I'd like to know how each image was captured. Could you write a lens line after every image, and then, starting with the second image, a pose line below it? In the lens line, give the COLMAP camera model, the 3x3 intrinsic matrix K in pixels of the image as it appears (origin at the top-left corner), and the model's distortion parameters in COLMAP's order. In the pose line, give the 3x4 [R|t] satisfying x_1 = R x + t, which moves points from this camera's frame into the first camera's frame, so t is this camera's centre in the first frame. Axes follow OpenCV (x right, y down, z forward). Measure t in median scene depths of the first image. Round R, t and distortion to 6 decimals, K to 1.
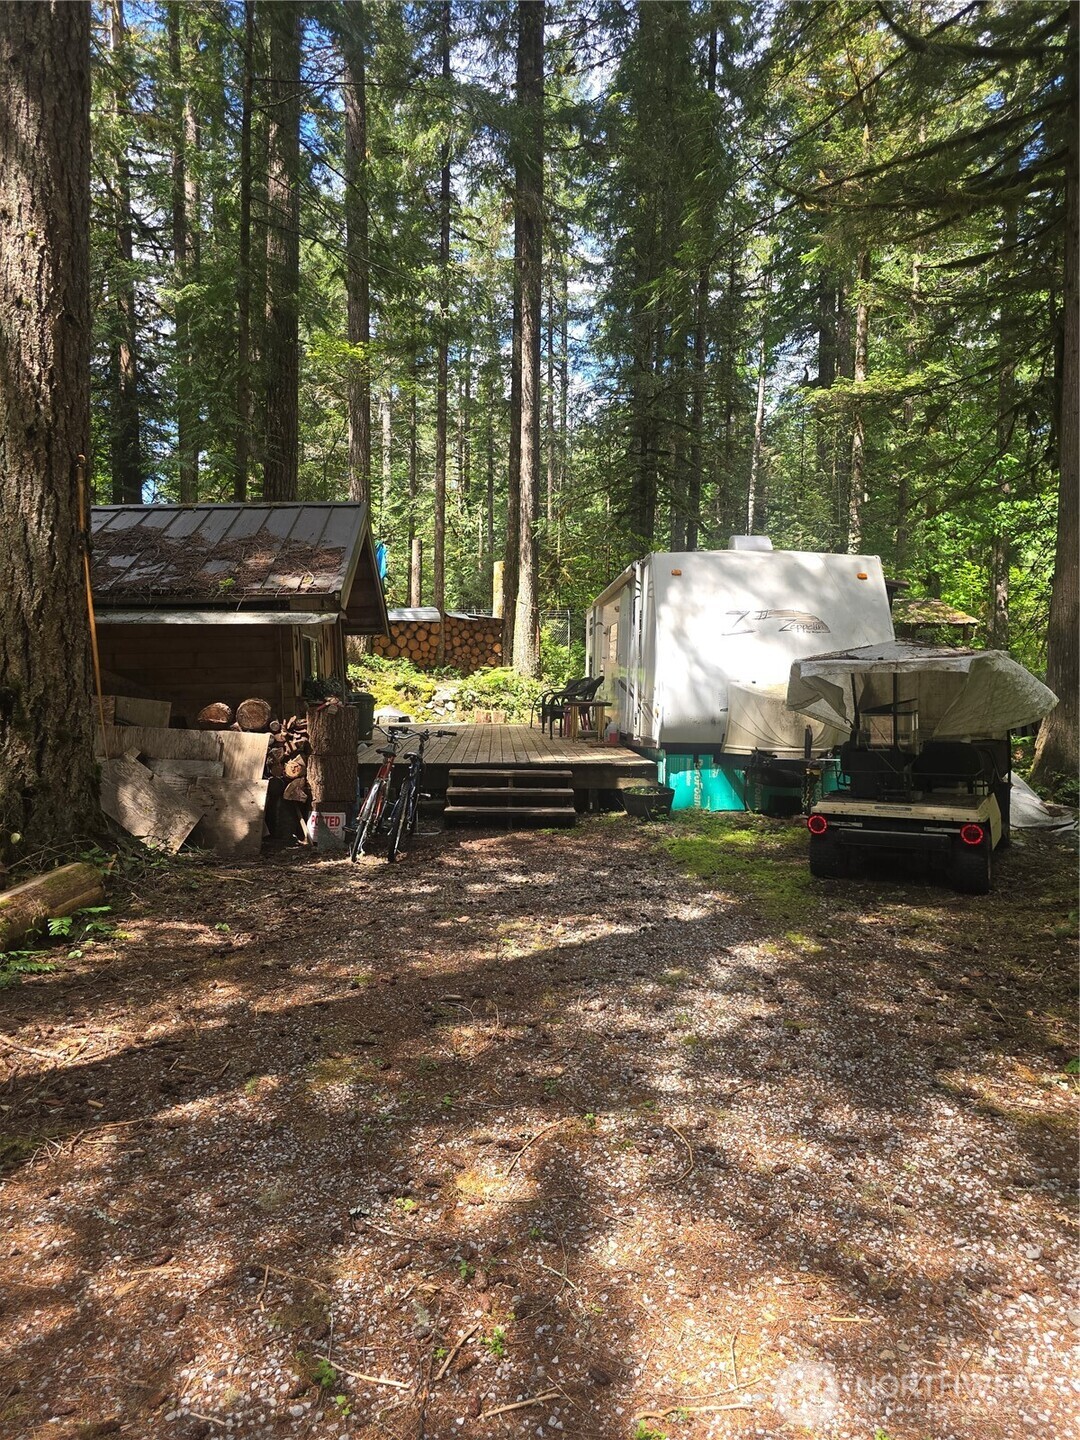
lens RADIAL K [[962.8, 0, 526.6], [0, 962.8, 729.0], [0, 0, 1]] dist [0.062244, -0.058921]
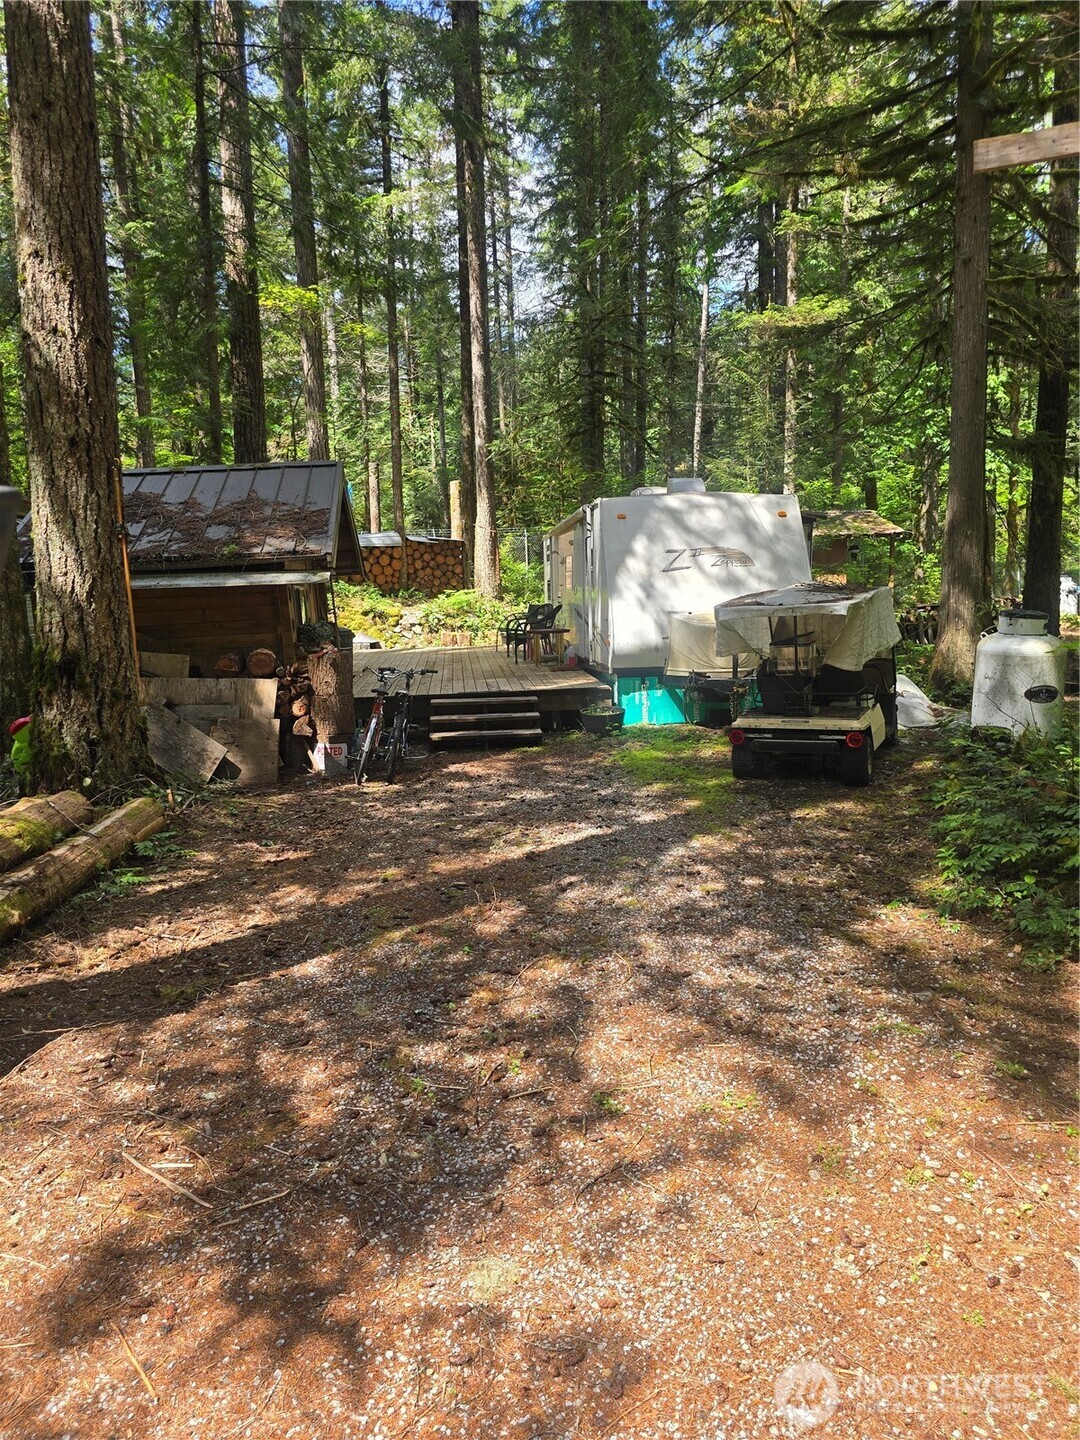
lens RADIAL K [[972.6, 0, 555.9], [0, 972.6, 704.4], [0, 0, 1]] dist [0.065324, -0.062270]
pose [[0.996657, -0.043250, 0.069307, -0.005760], [0.038083, 0.996516, 0.074205, -0.015714], [-0.072275, -0.071318, 0.994832, -0.078611]]
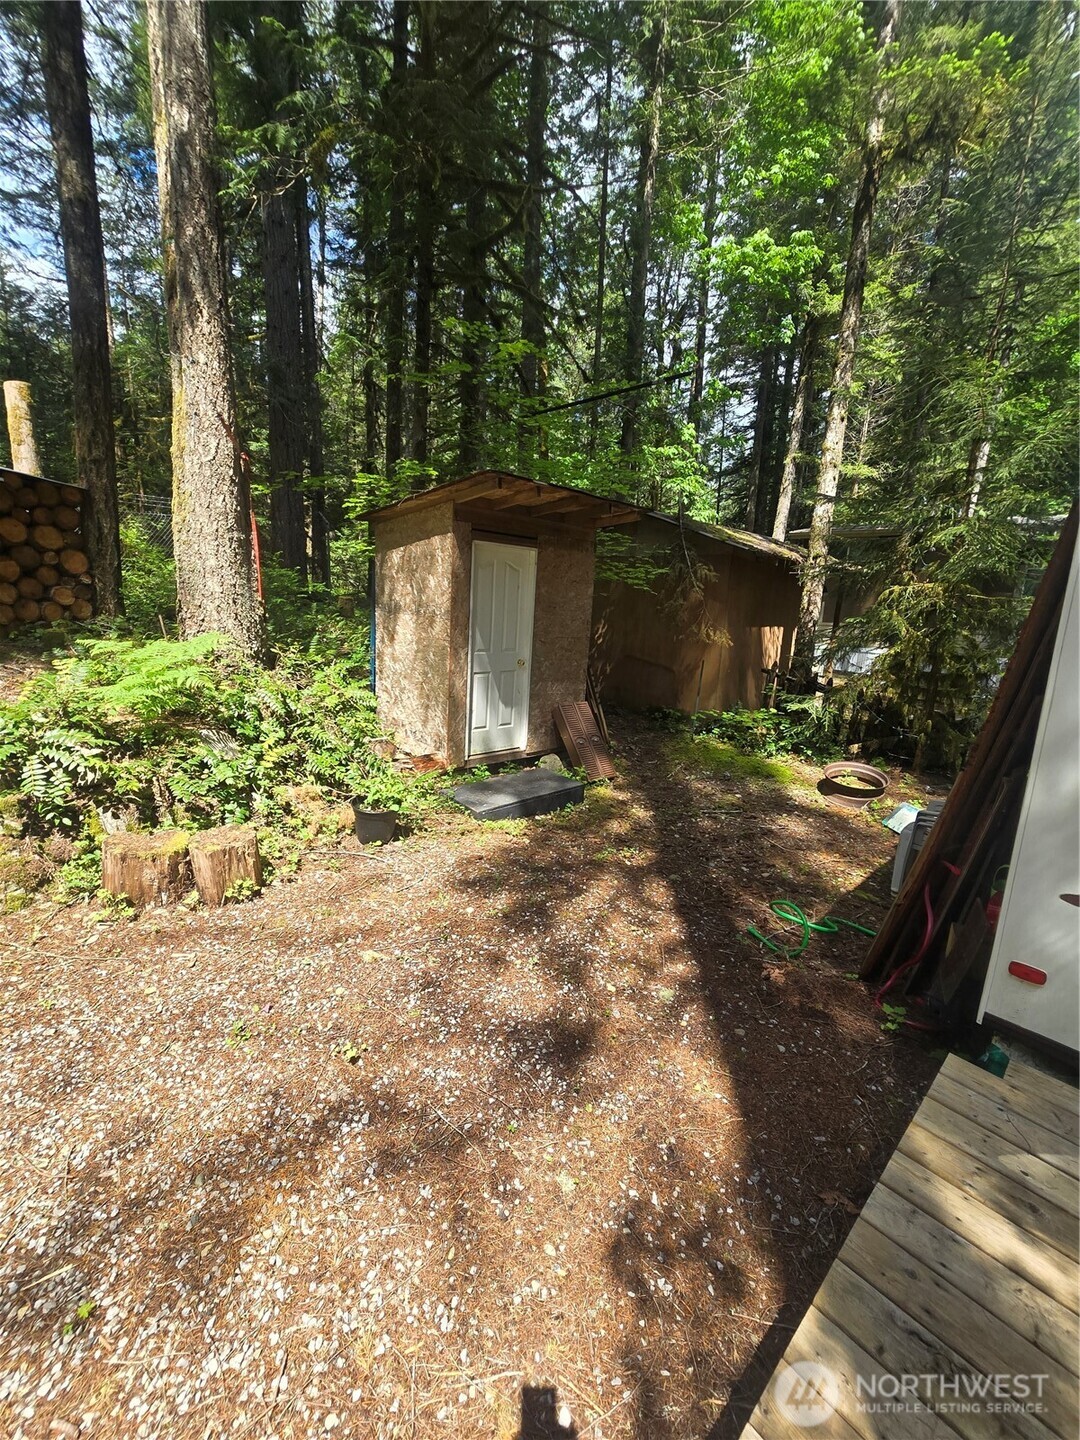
lens RADIAL K [[597.0, 0, 526.8], [0, 597.0, 723.3], [0, 0, 1]] dist [-0.003294, -0.000472]
pose [[0.760918, -0.114065, 0.638743, -0.065607], [0.001896, 0.984813, 0.173606, -0.075175], [-0.648845, -0.130888, 0.749579, 0.840355]]
